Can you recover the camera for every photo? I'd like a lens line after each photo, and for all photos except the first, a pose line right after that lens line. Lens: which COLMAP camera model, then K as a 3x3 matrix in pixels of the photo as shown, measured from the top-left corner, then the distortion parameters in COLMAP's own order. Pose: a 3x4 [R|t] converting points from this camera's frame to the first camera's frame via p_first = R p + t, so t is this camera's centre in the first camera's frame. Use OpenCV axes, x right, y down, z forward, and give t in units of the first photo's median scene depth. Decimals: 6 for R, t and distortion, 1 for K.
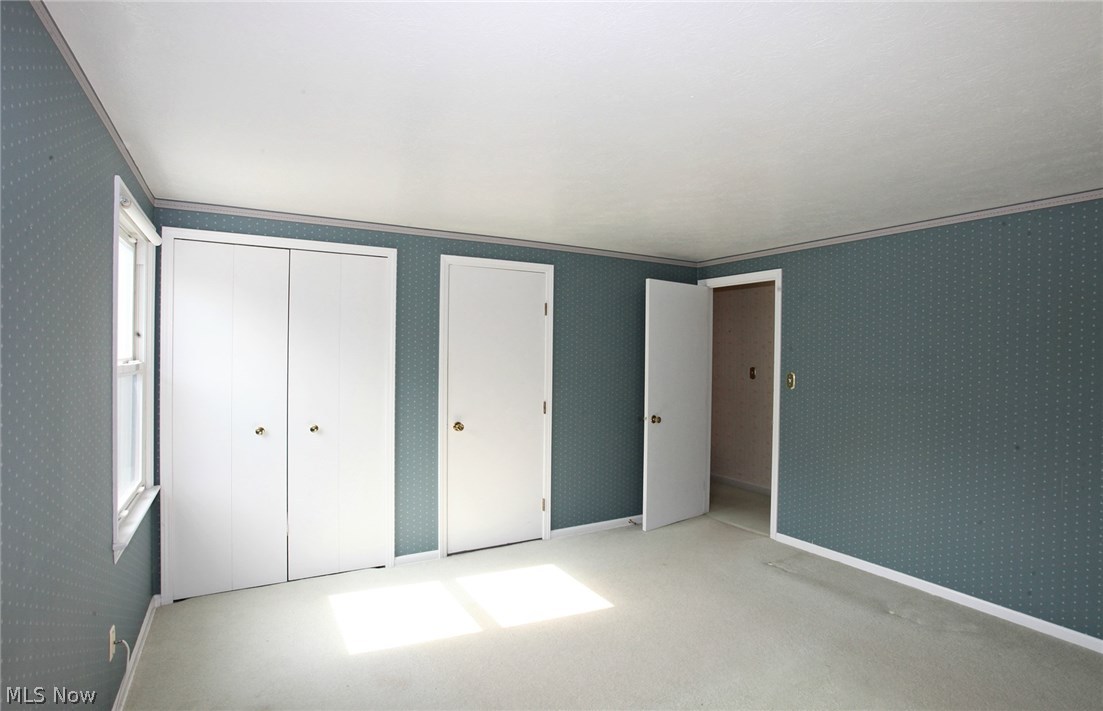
lens RADIAL K [[544.5, 0, 551.5], [0, 544.5, 355.5], [0, 0, 1]] dist [-0.049845, 0.001265]
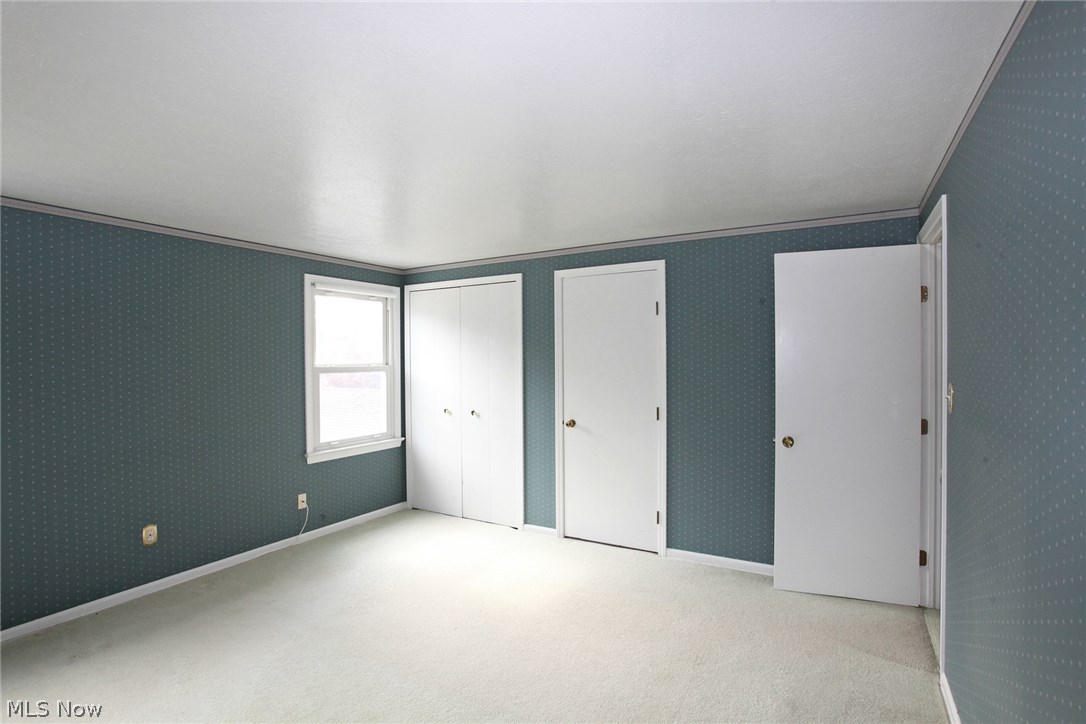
lens RADIAL K [[530.3, 0, 543.0], [0, 530.3, 362.0], [0, 0, 1]] dist [-0.077039, 0.040329]
pose [[0.503802, -0.007478, -0.863787, 0.730062], [0.009785, 0.999948, -0.002950, 0.008304], [0.863764, -0.006966, 0.503849, 0.408140]]
